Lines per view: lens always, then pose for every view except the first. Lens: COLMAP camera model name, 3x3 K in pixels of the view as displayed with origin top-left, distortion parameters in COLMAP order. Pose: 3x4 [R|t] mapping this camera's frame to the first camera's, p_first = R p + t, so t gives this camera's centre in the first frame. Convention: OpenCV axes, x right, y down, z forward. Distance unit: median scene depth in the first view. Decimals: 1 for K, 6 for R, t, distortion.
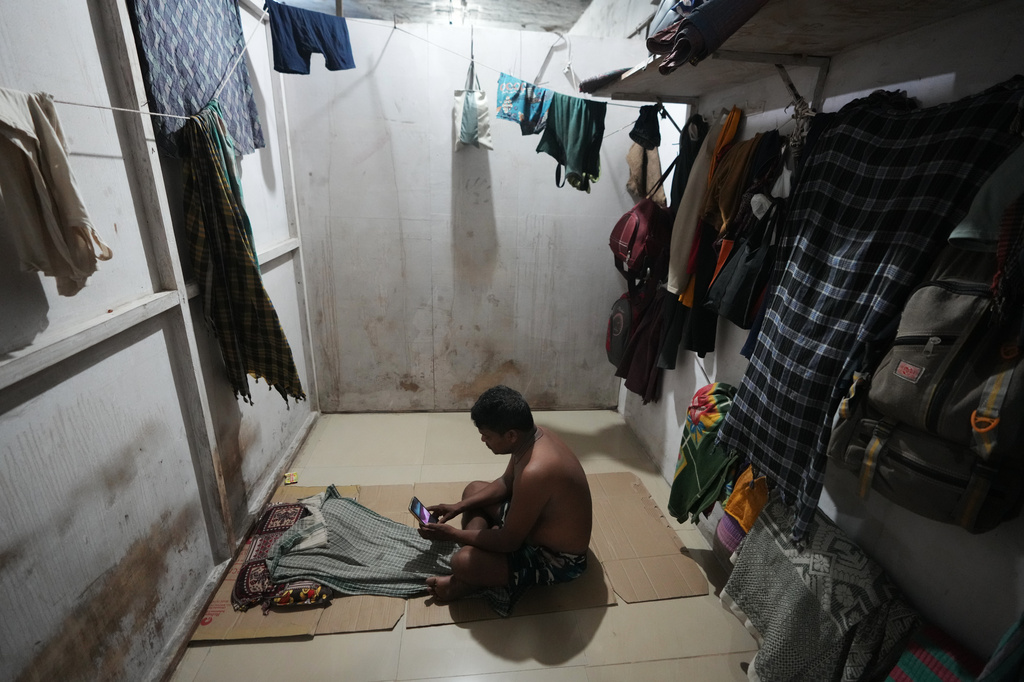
lens RADIAL K [[450.0, 0, 505.0], [0, 450.0, 341.6], [0, 0, 1]] dist [-0.007119, 0.002477]
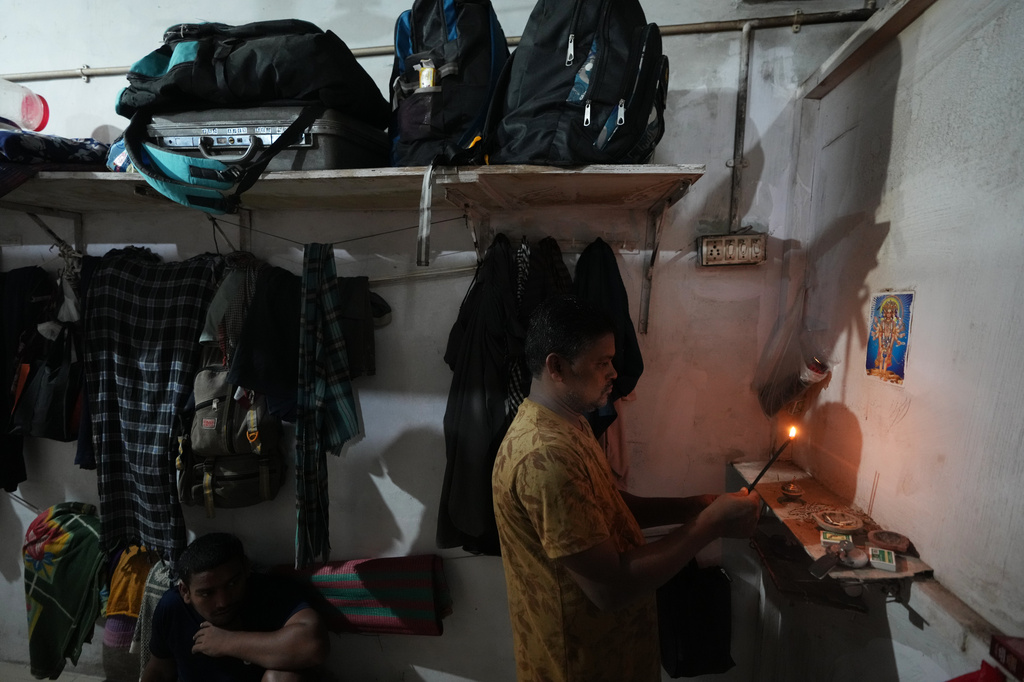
lens RADIAL K [[450.0, 0, 504.3], [0, 450.0, 337.2], [0, 0, 1]] dist [-0.007119, 0.002477]
pose [[0.244627, -0.092705, 0.965175, -0.191608], [0.326567, 0.945140, 0.008012, 0.059364], [-0.912969, 0.313234, 0.261481, -0.256555]]
